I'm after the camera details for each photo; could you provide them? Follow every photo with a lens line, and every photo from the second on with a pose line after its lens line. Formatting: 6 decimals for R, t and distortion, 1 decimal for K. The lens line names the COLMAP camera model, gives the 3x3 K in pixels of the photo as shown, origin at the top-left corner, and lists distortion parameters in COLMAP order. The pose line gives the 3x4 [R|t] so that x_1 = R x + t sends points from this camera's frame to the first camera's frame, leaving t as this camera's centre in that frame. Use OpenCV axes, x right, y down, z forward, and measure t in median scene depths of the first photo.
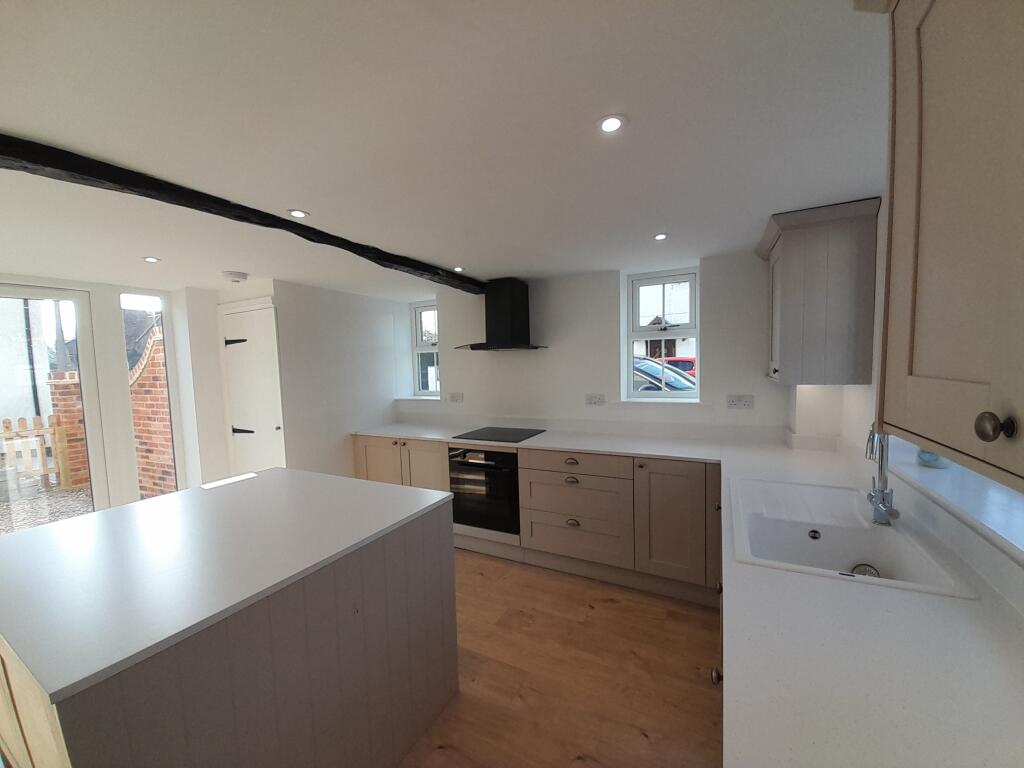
lens RADIAL K [[408.2, 0, 513.1], [0, 408.2, 389.2], [0, 0, 1]] dist [-0.000312, -0.000328]
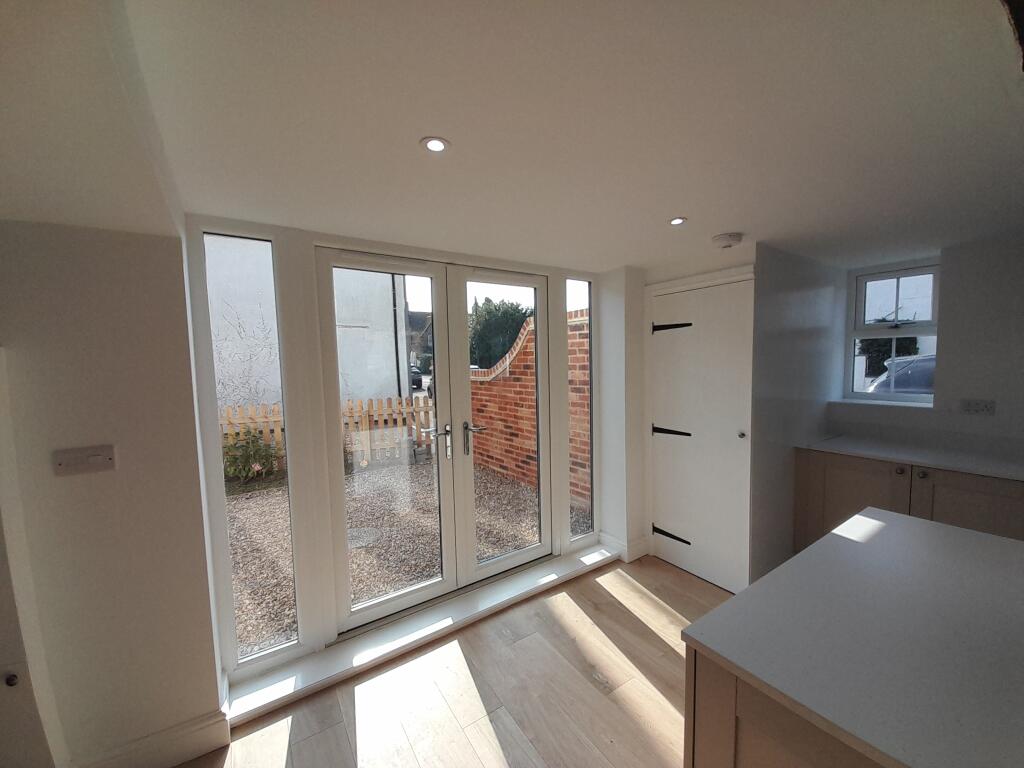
lens RADIAL K [[408.2, 0, 514.2], [0, 408.2, 384.2], [0, 0, 1]] dist [-0.000312, -0.000328]
pose [[0.869654, 0.041910, -0.491879, -0.382422], [-0.037340, 0.999120, 0.019111, -0.000705], [0.492247, 0.001747, 0.870454, 0.072645]]
